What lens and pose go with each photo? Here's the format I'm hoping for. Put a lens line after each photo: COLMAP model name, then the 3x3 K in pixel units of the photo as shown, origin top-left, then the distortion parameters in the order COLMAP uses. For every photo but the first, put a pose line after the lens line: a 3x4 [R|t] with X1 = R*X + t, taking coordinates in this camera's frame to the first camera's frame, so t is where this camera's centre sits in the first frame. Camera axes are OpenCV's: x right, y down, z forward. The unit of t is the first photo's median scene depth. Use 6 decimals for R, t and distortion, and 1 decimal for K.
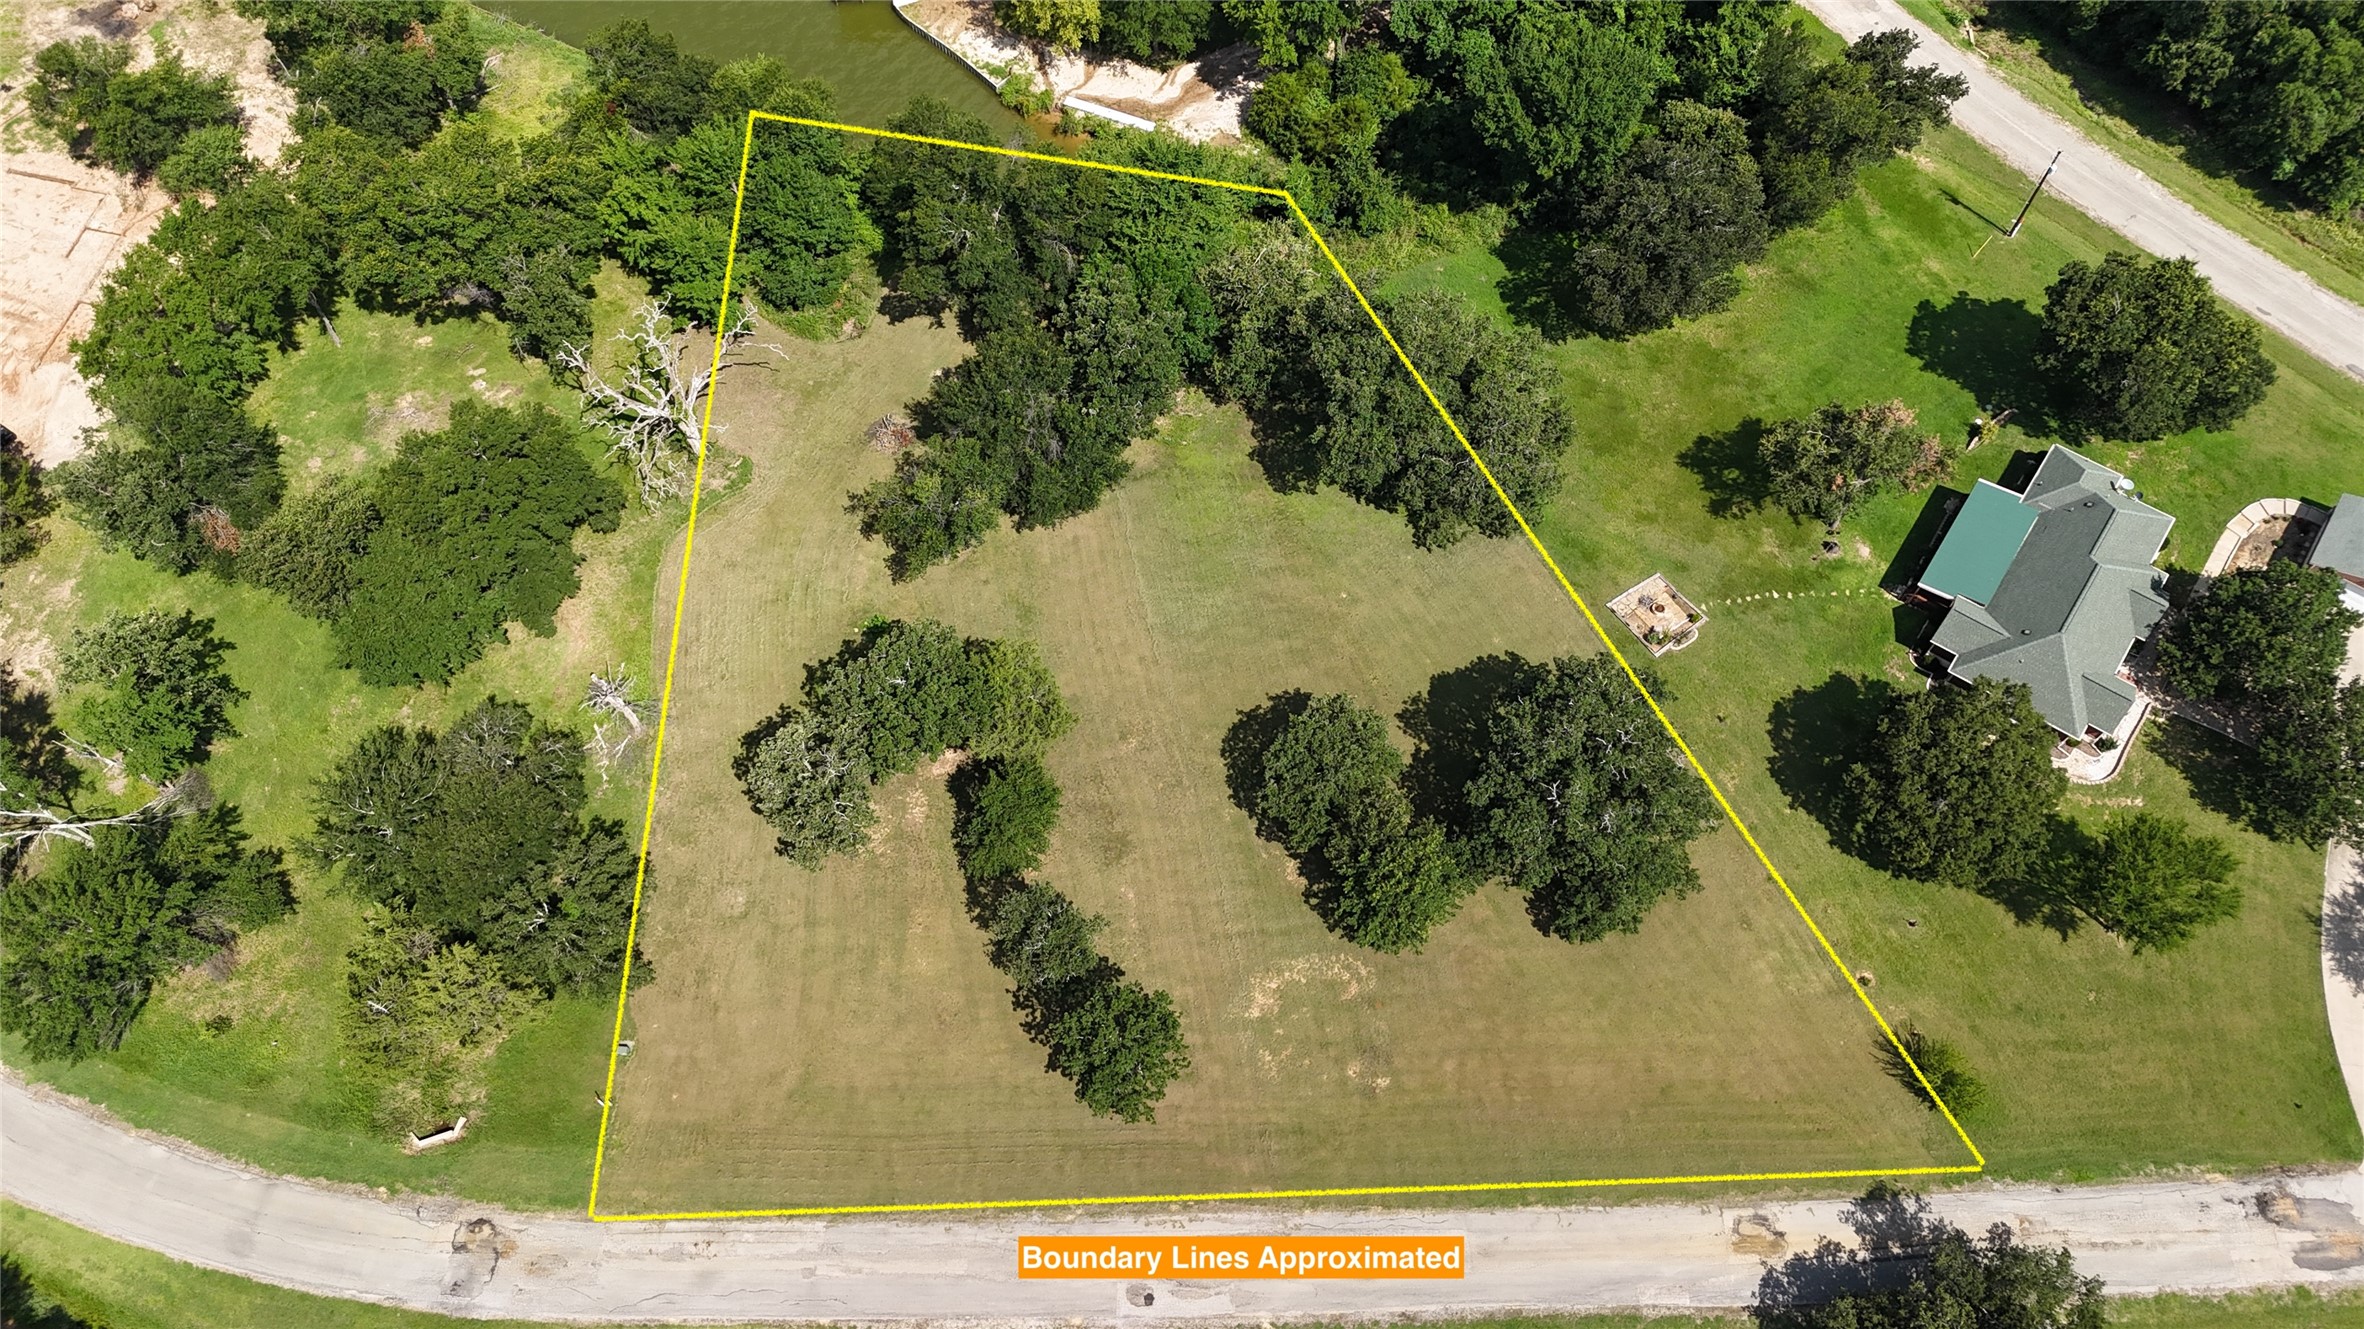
lens RADIAL K [[1741.6, 0, 1182.0], [0, 1741.6, 664.5], [0, 0, 1]] dist [0.059645, -0.048716]
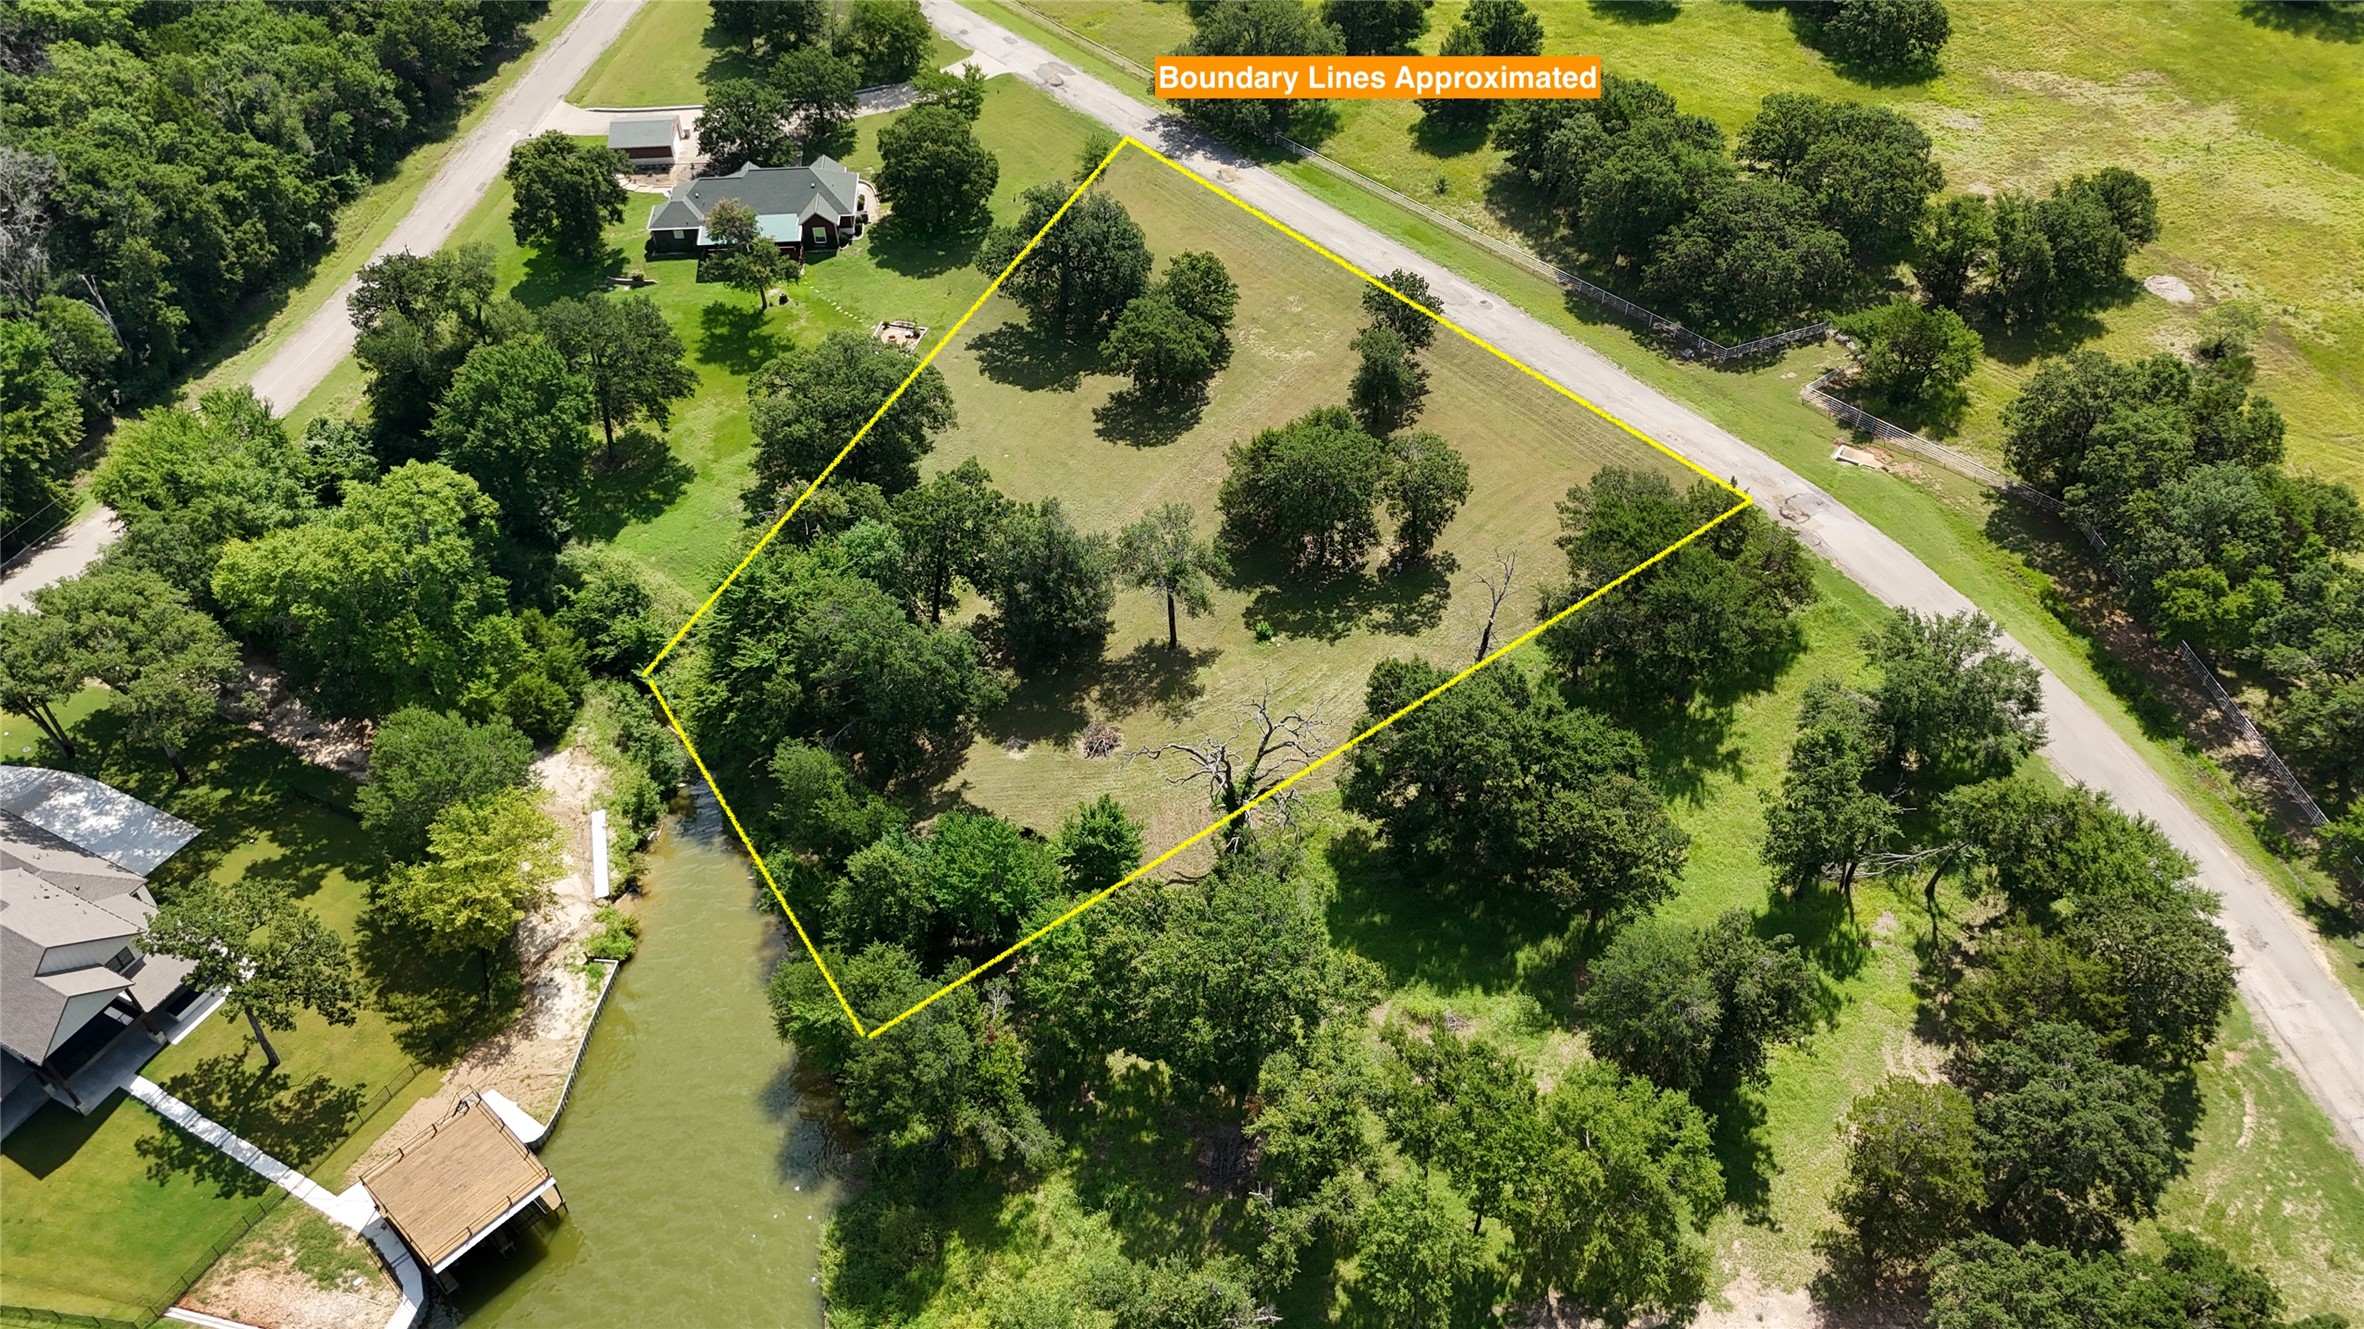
lens RADIAL K [[1741.6, 0, 1182.0], [0, 1741.6, 664.5], [0, 0, 1]] dist [0.059645, -0.048716]
pose [[-0.633328, -0.517263, 0.575616, -0.867795], [0.695415, -0.054043, 0.716574, -0.942618], [-0.339549, 0.854118, 0.393939, 0.627479]]
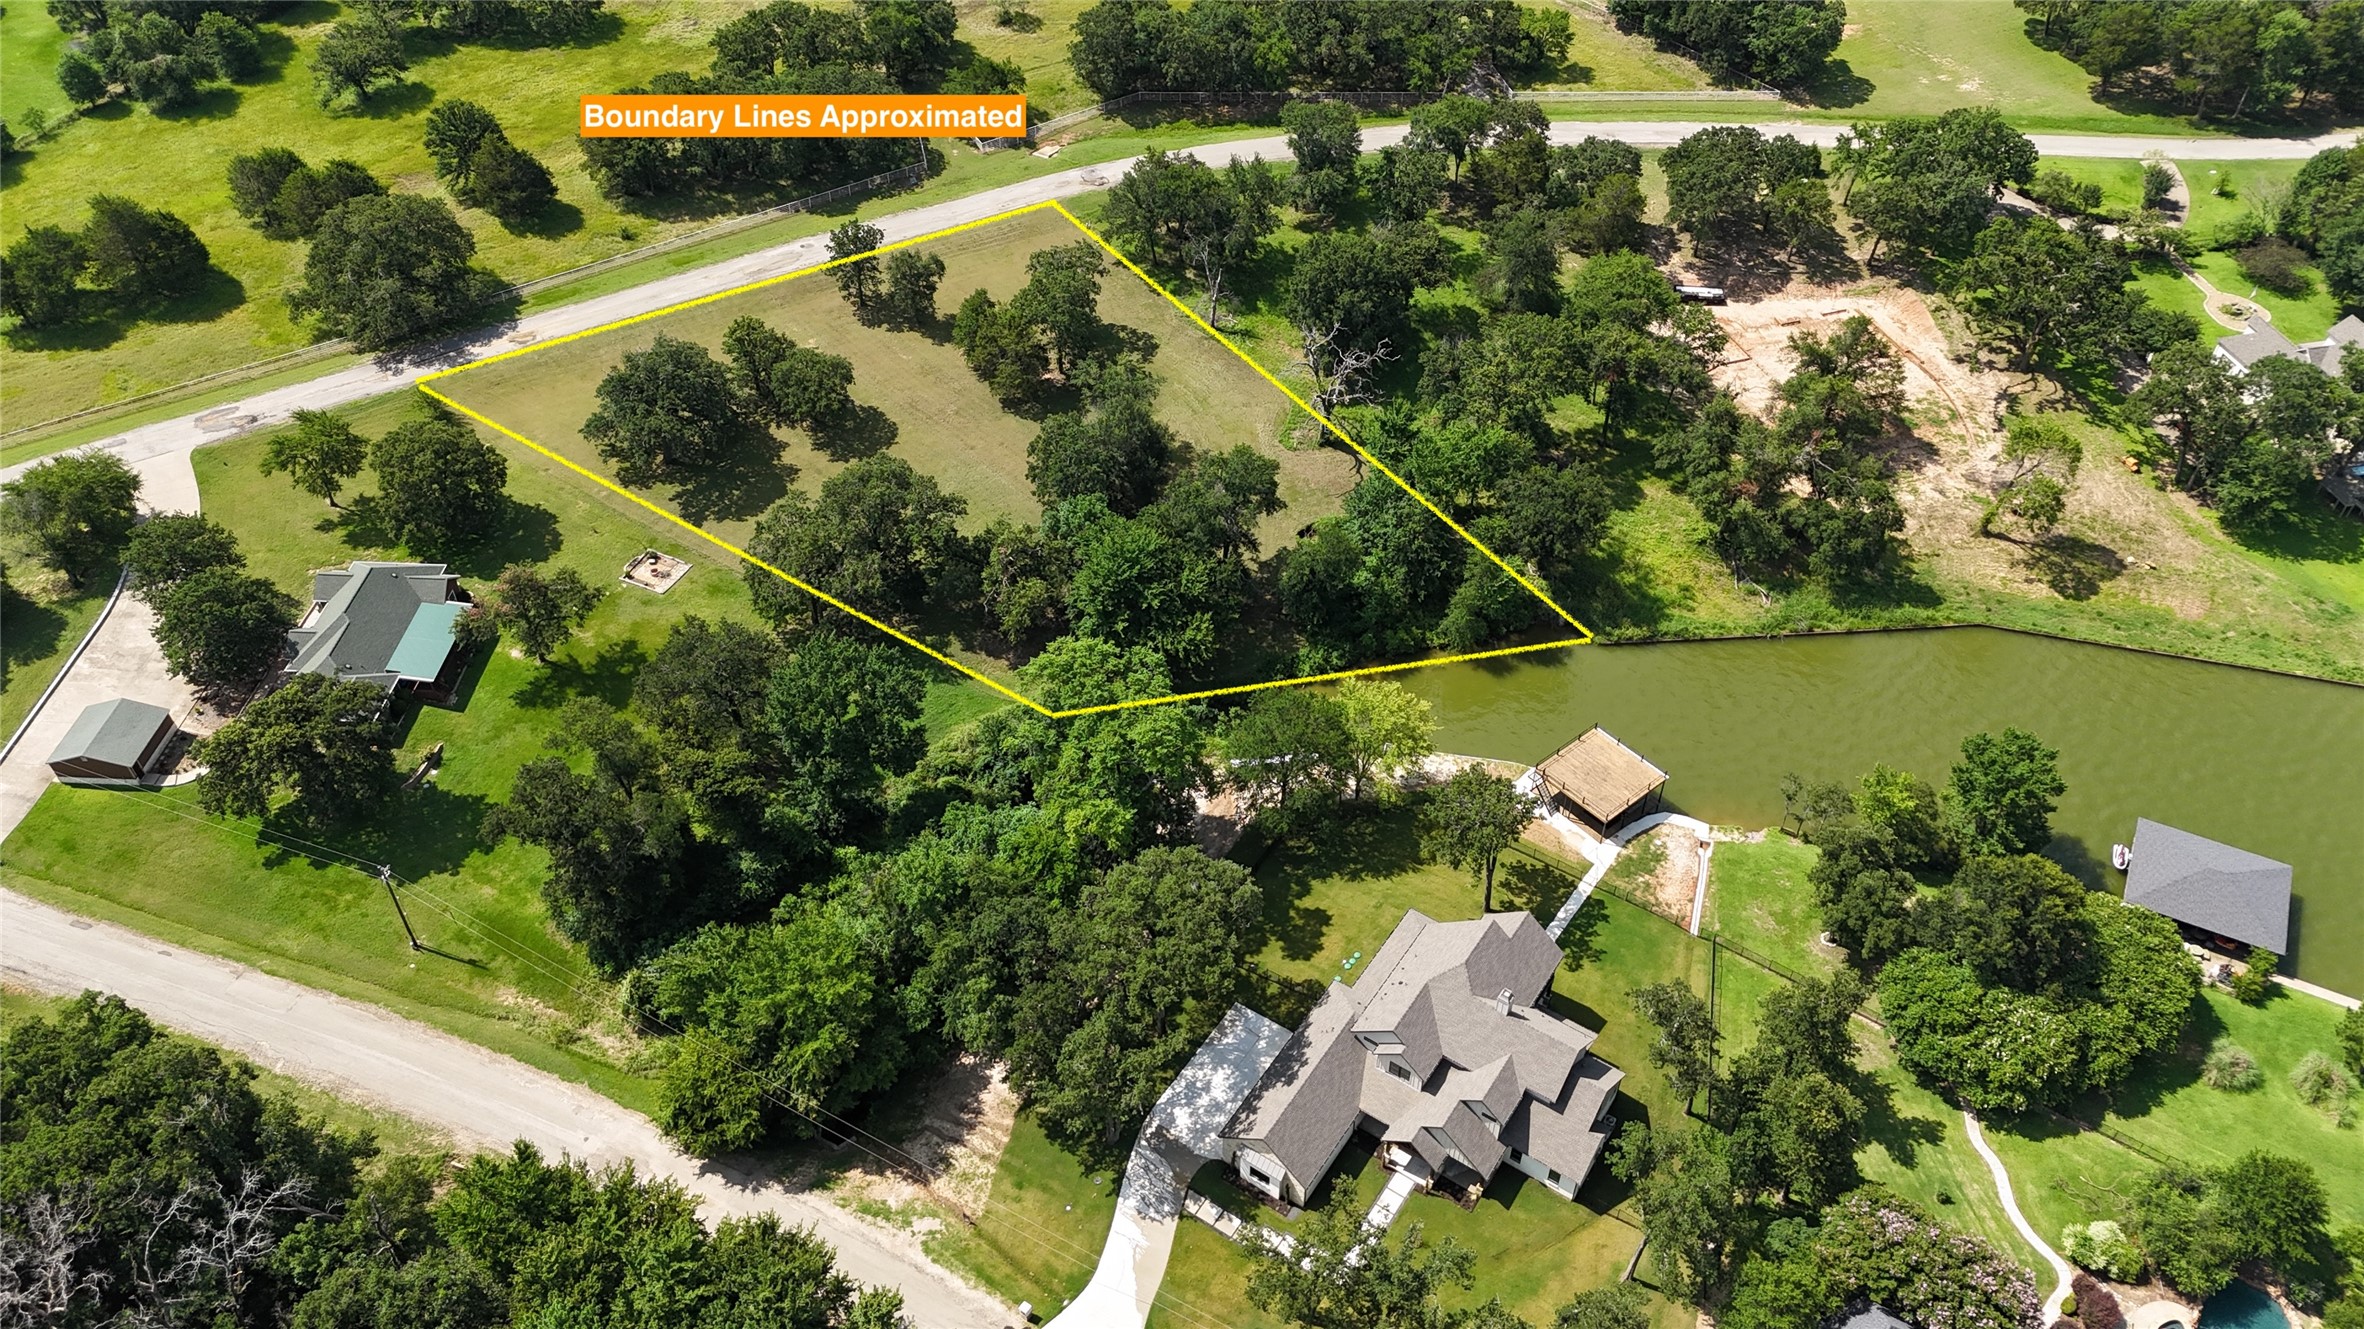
lens RADIAL K [[1741.6, 0, 1182.0], [0, 1741.6, 664.5], [0, 0, 1]] dist [0.059645, -0.048716]
pose [[-0.849098, 0.373450, -0.373586, 0.493027], [-0.463150, -0.186239, 0.866491, -1.546168], [0.254015, 0.908763, 0.331099, 0.752320]]
